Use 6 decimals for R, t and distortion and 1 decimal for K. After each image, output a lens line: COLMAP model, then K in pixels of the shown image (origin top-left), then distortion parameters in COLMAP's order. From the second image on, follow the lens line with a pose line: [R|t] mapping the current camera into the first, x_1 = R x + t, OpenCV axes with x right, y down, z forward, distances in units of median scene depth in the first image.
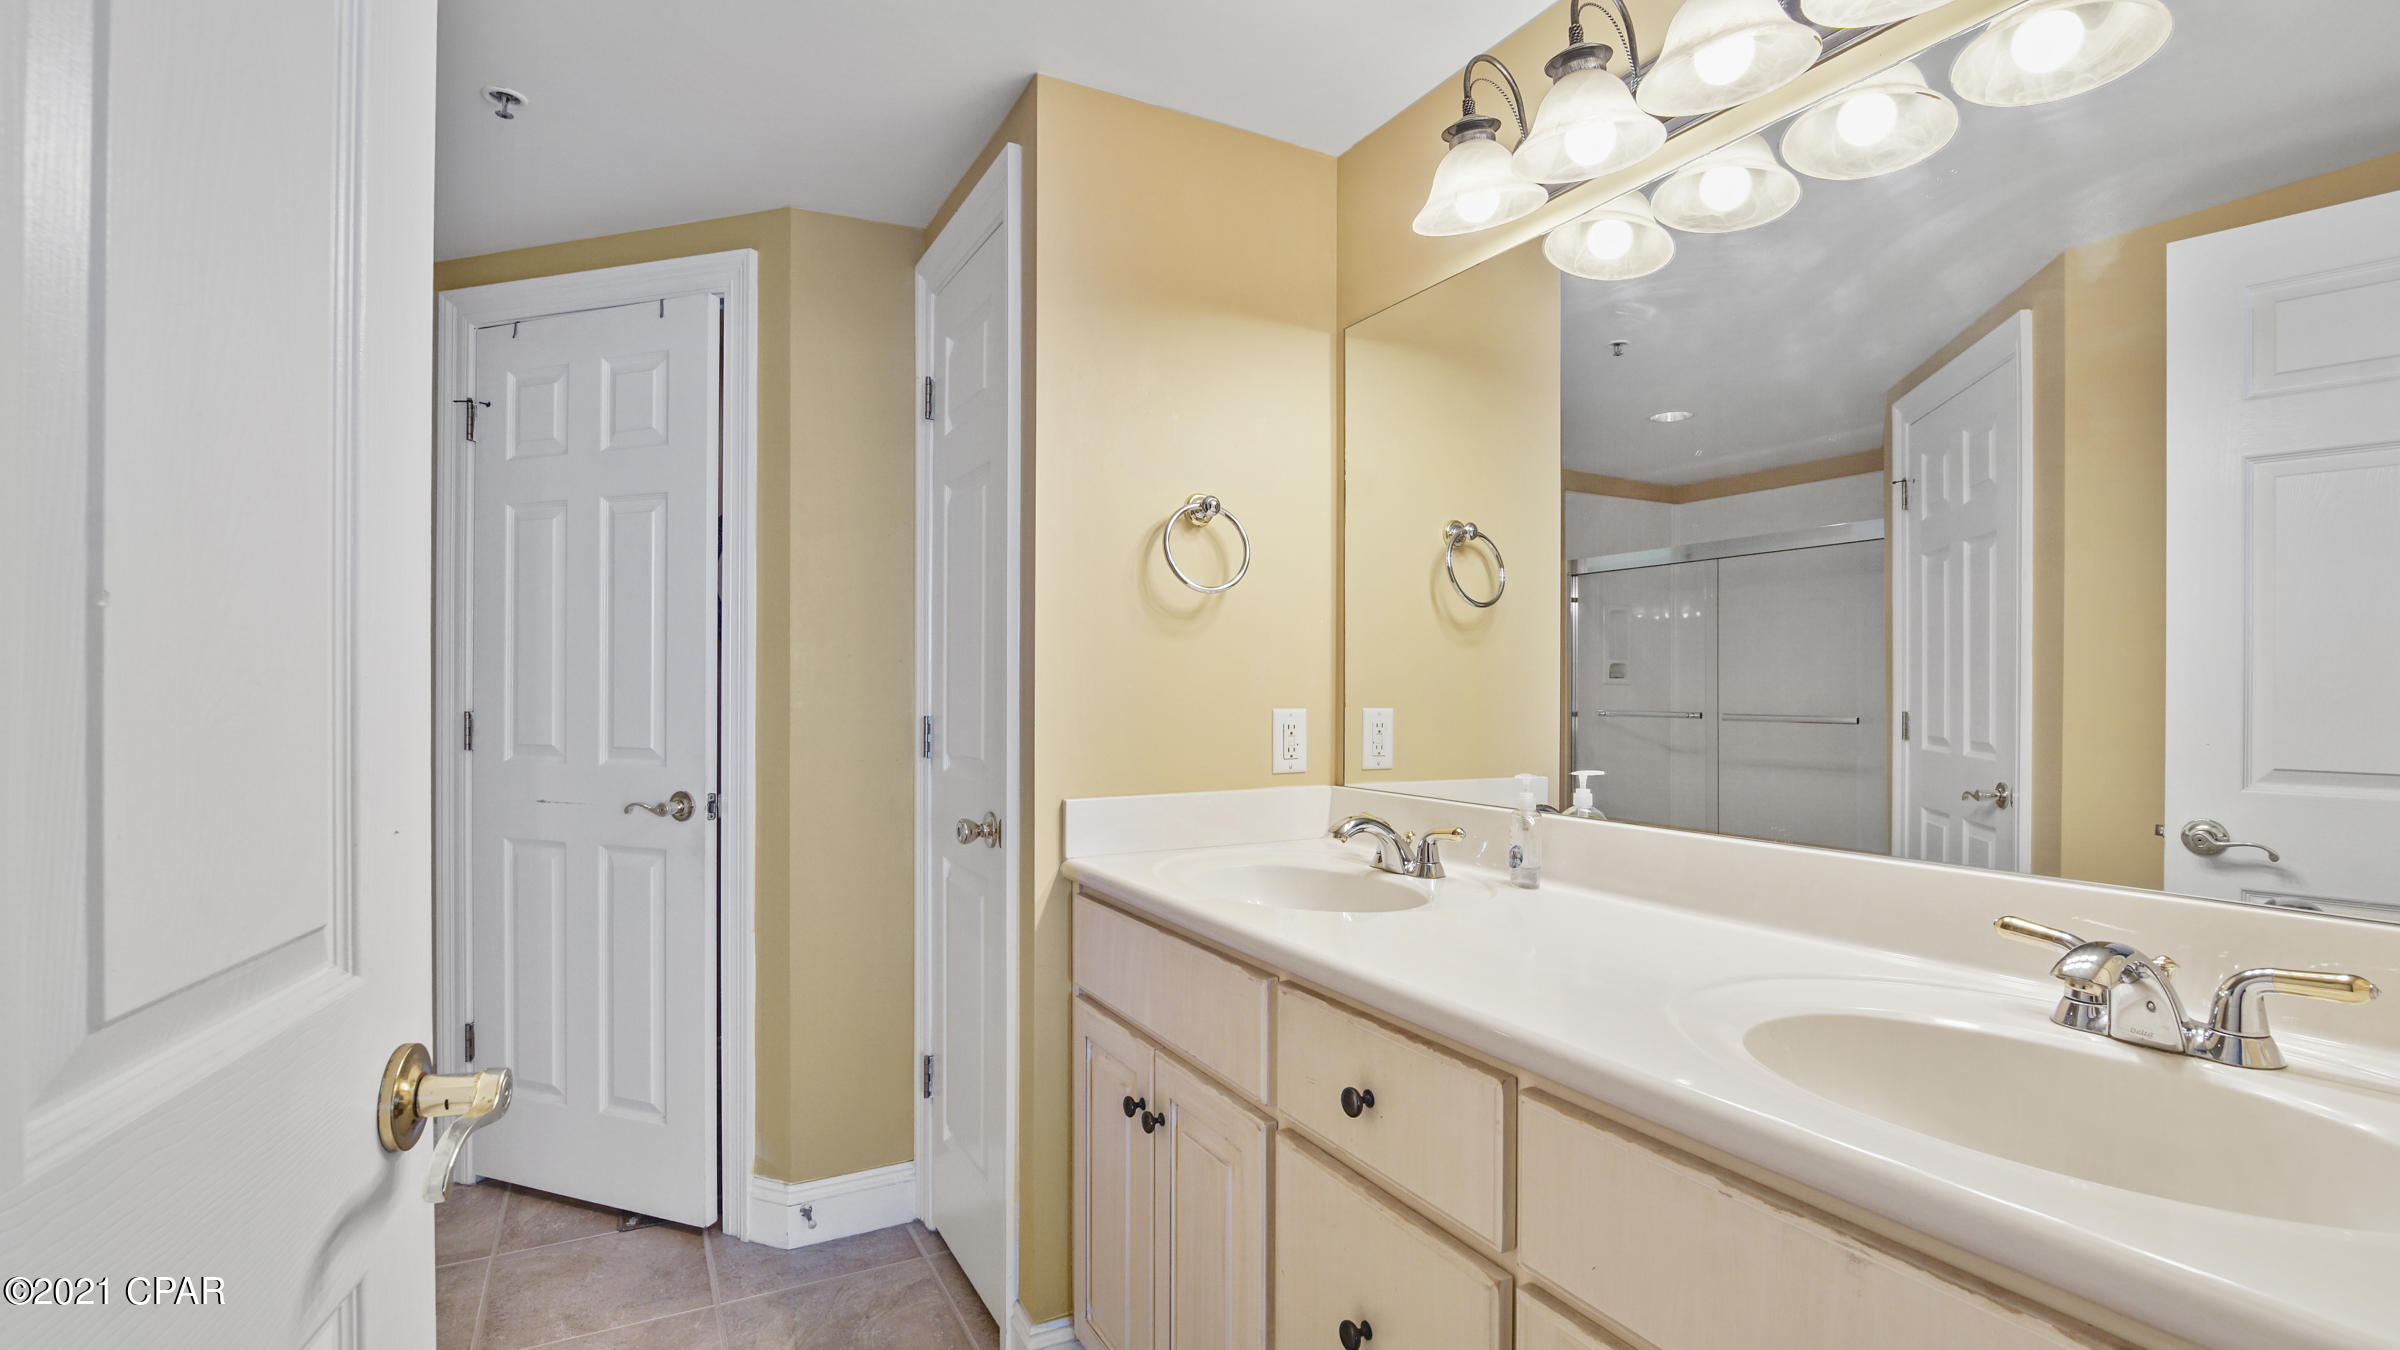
lens RADIAL K [[1107.6, 0, 1194.6], [0, 1107.6, 670.5], [0, 0, 1]] dist [-0.016009, 0.000620]
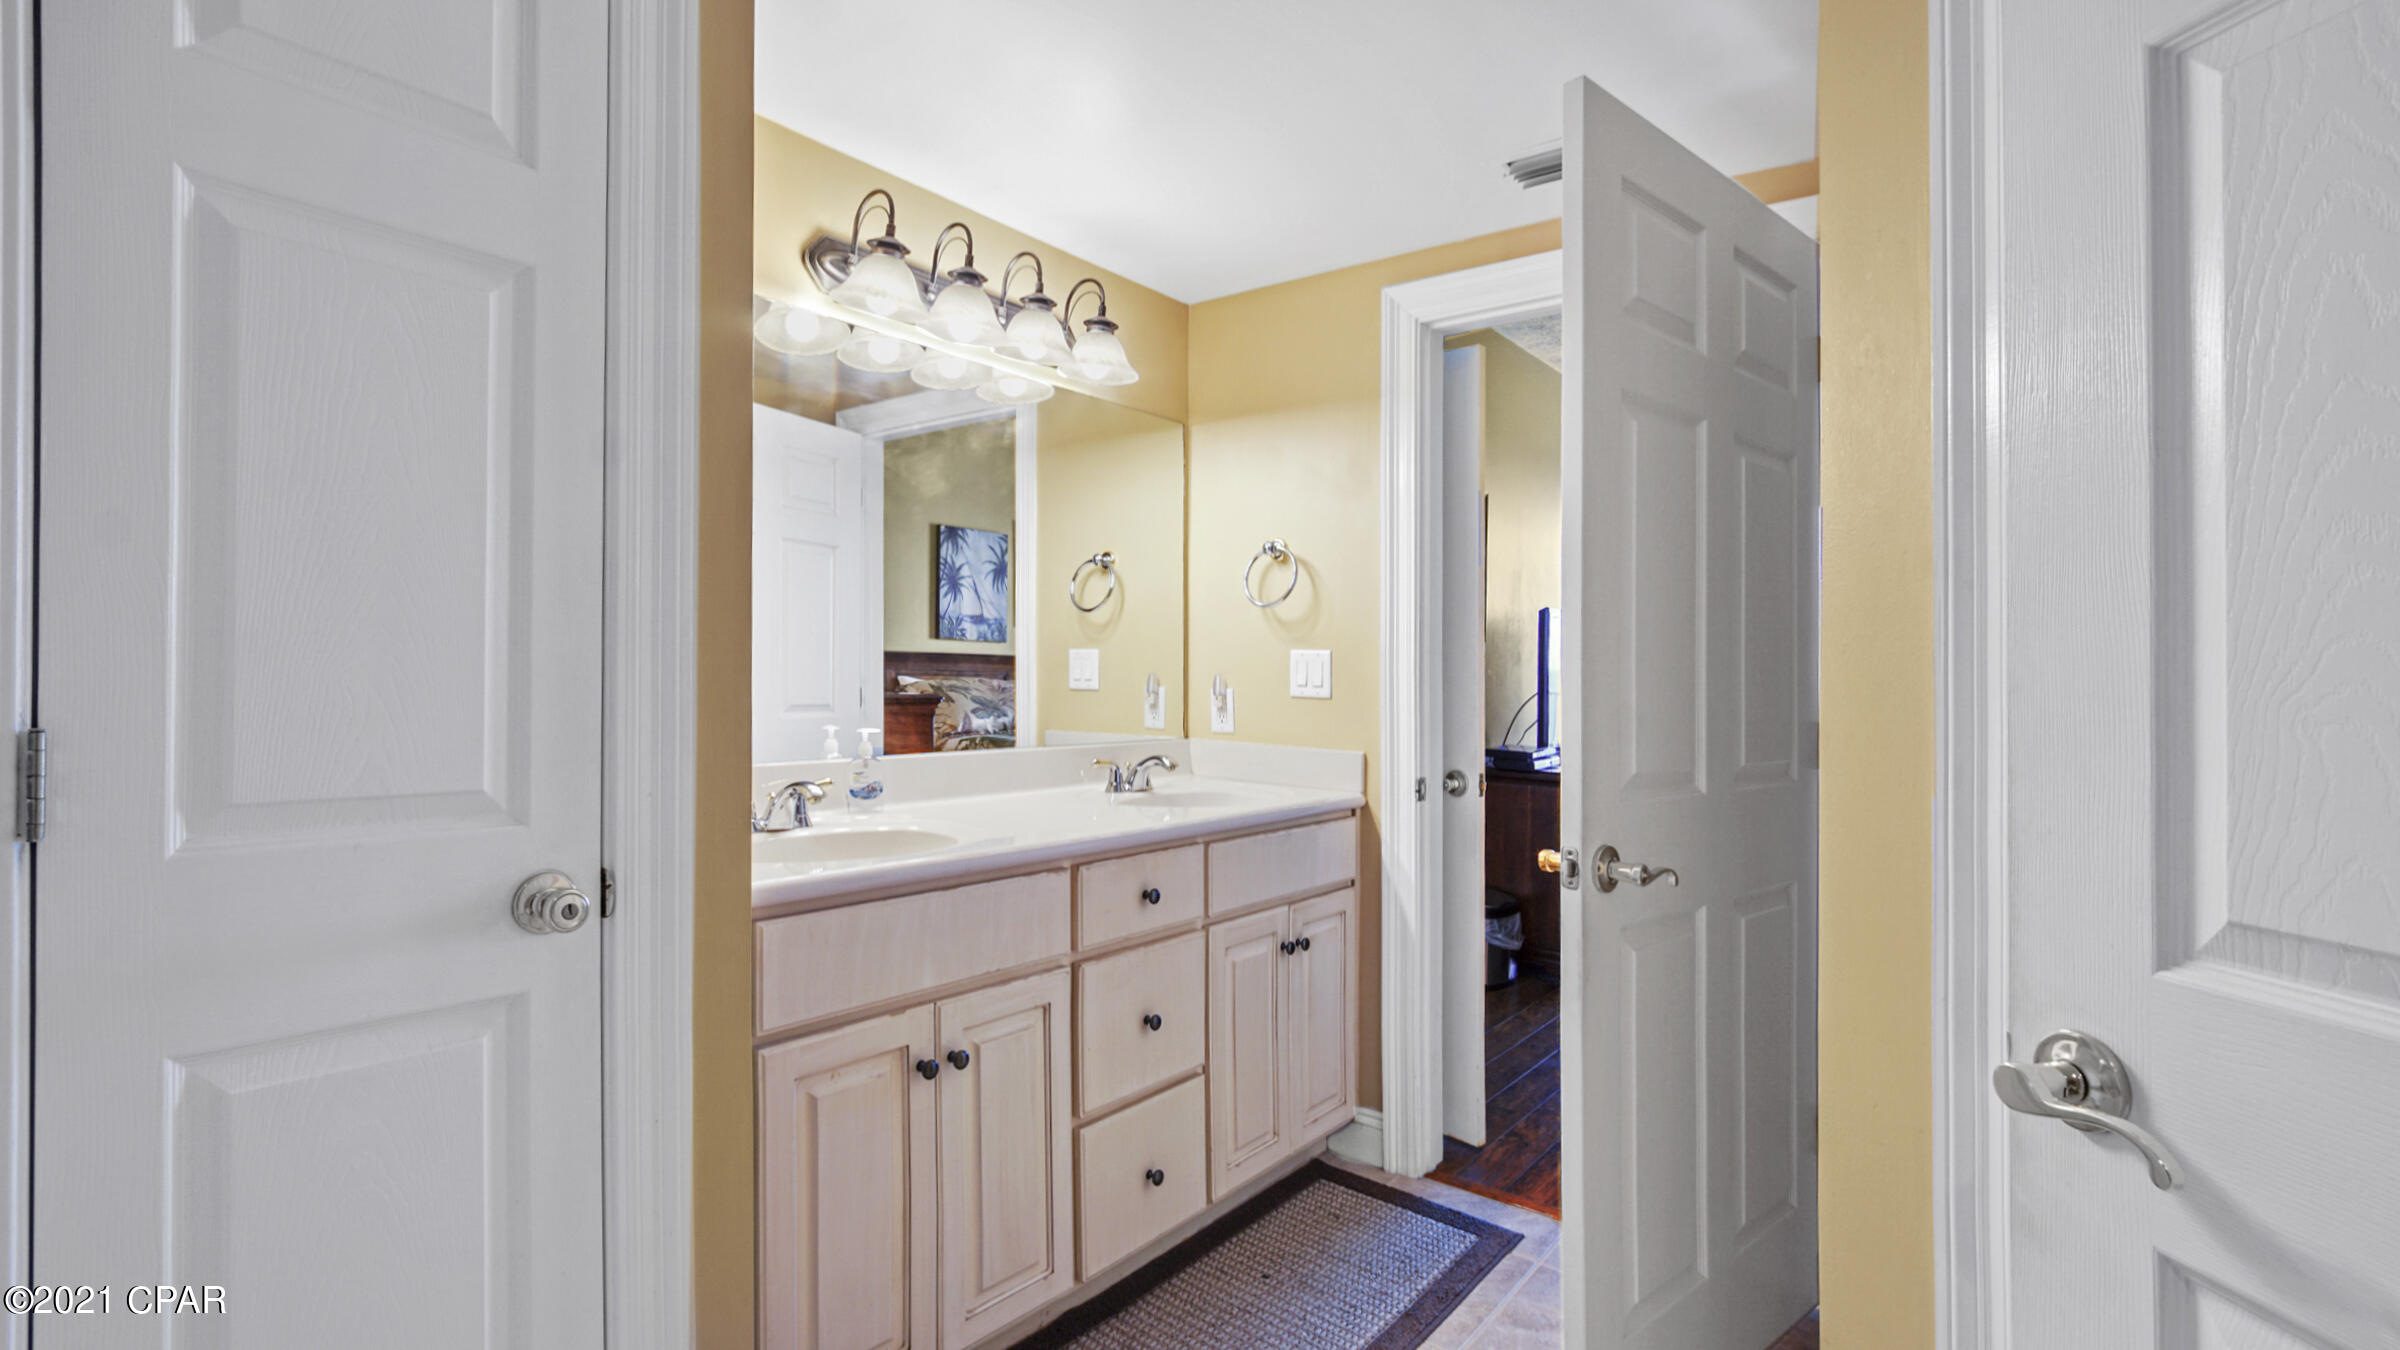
lens RADIAL K [[1107.6, 0, 1194.6], [0, 1107.6, 670.5], [0, 0, 1]] dist [-0.016009, 0.000620]
pose [[-0.378698, -0.004926, 0.925507, -1.448103], [-0.017653, 0.999842, -0.001901, 0.012671], [-0.925352, -0.017058, -0.378725, 1.488778]]
